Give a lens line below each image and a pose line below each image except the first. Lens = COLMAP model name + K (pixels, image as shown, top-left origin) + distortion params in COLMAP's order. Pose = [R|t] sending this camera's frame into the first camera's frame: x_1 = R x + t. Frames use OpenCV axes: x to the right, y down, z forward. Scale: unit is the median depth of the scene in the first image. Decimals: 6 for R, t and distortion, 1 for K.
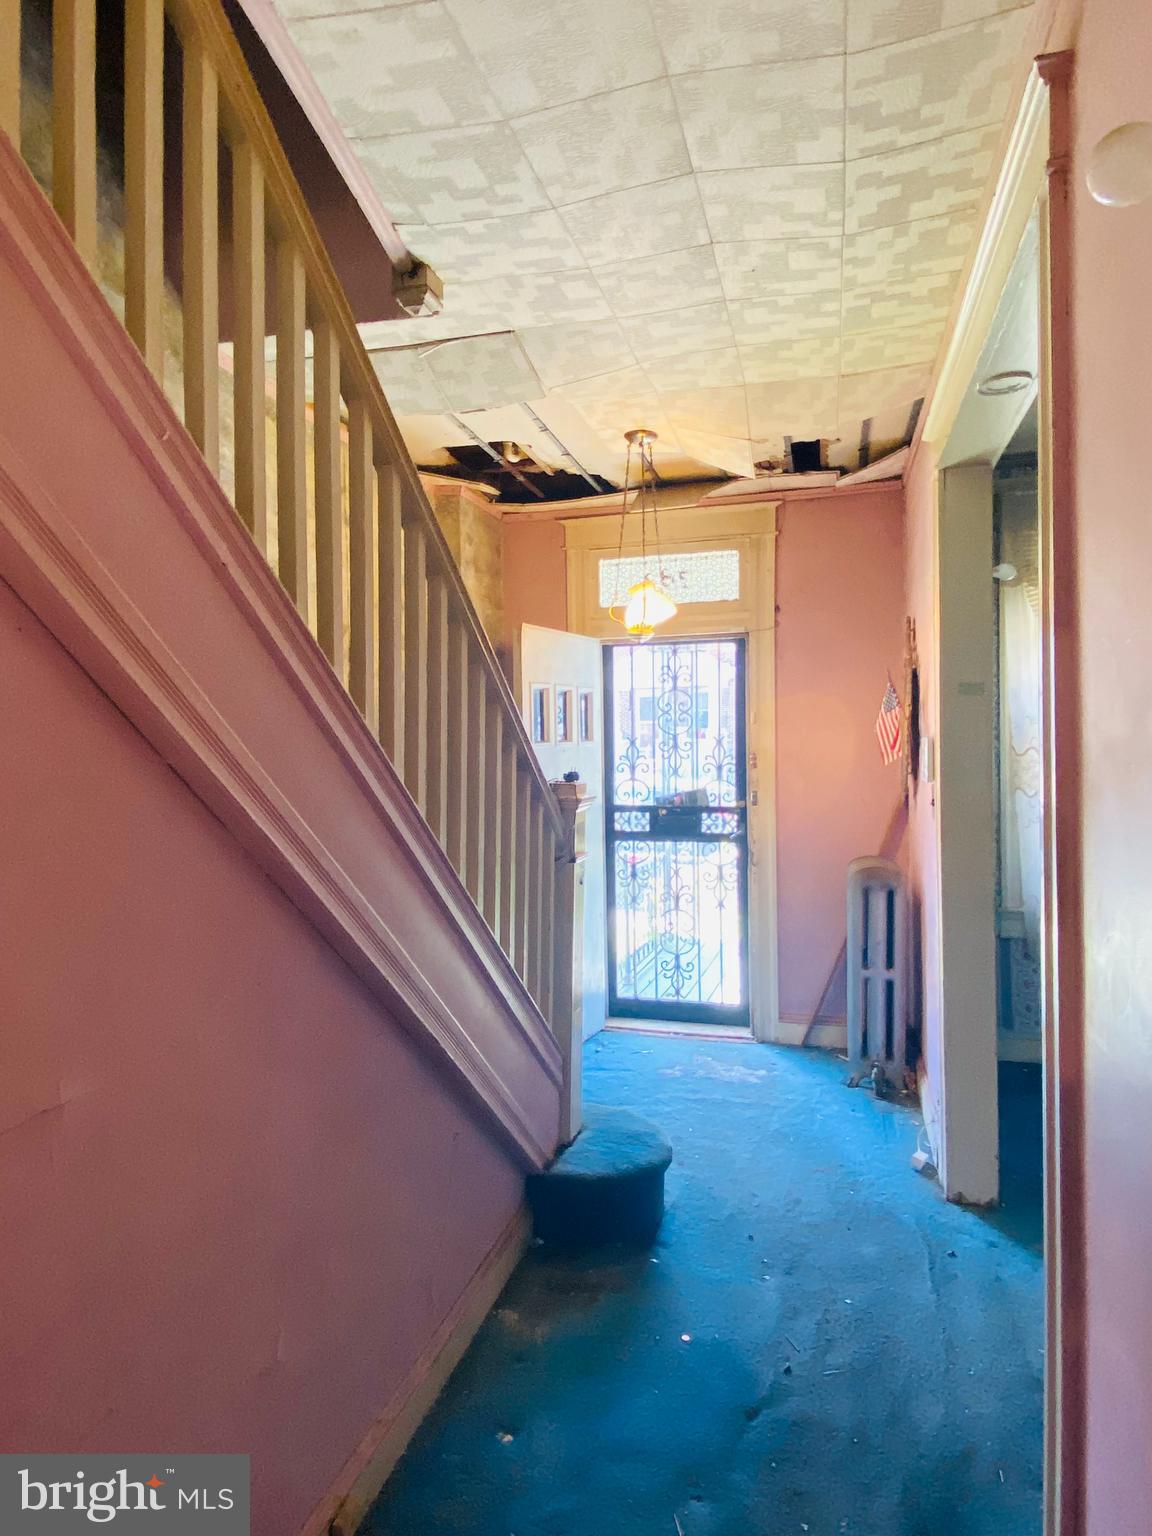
lens RADIAL K [[899.4, 0, 576.3], [0, 899.4, 767.2], [0, 0, 1]] dist [0.008897, 0.000419]
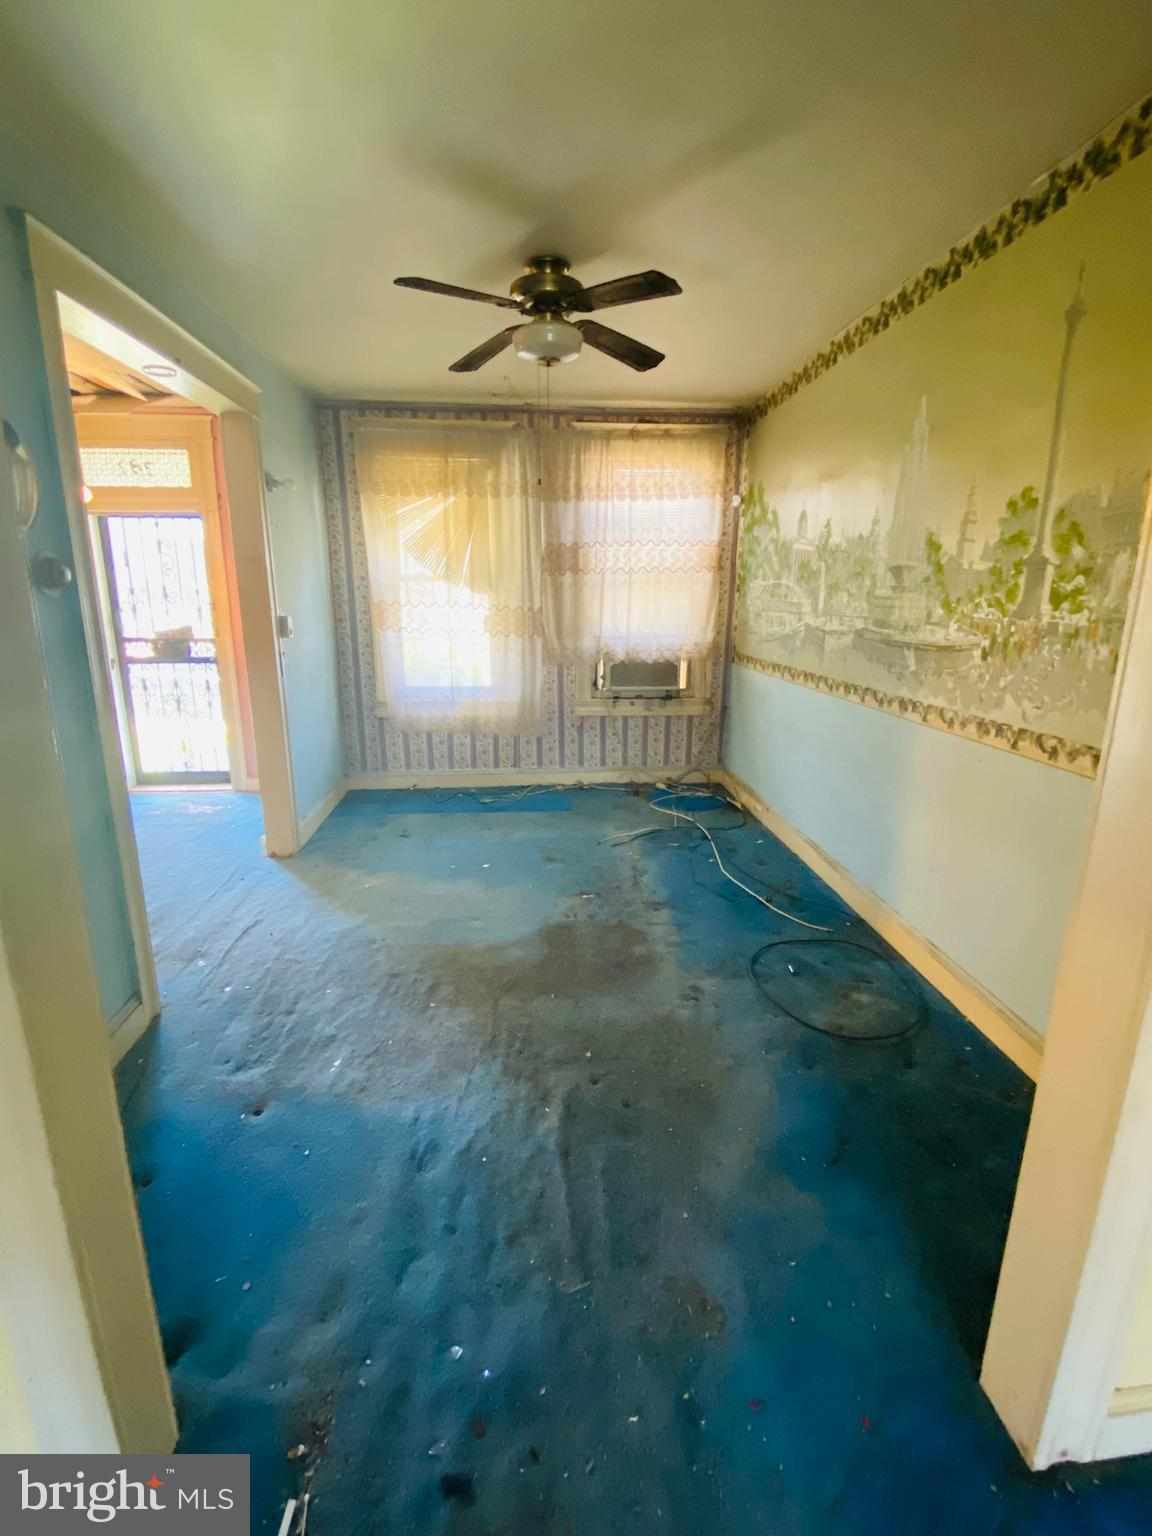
lens RADIAL K [[681.0, 0, 576.1], [0, 681.0, 769.6], [0, 0, 1]] dist [-0.005515, -0.000440]
pose [[0.942519, -0.062249, 0.328303, 0.369873], [-0.004958, 0.979782, 0.200008, 0.030421], [-0.334115, -0.190139, 0.923154, -0.264975]]
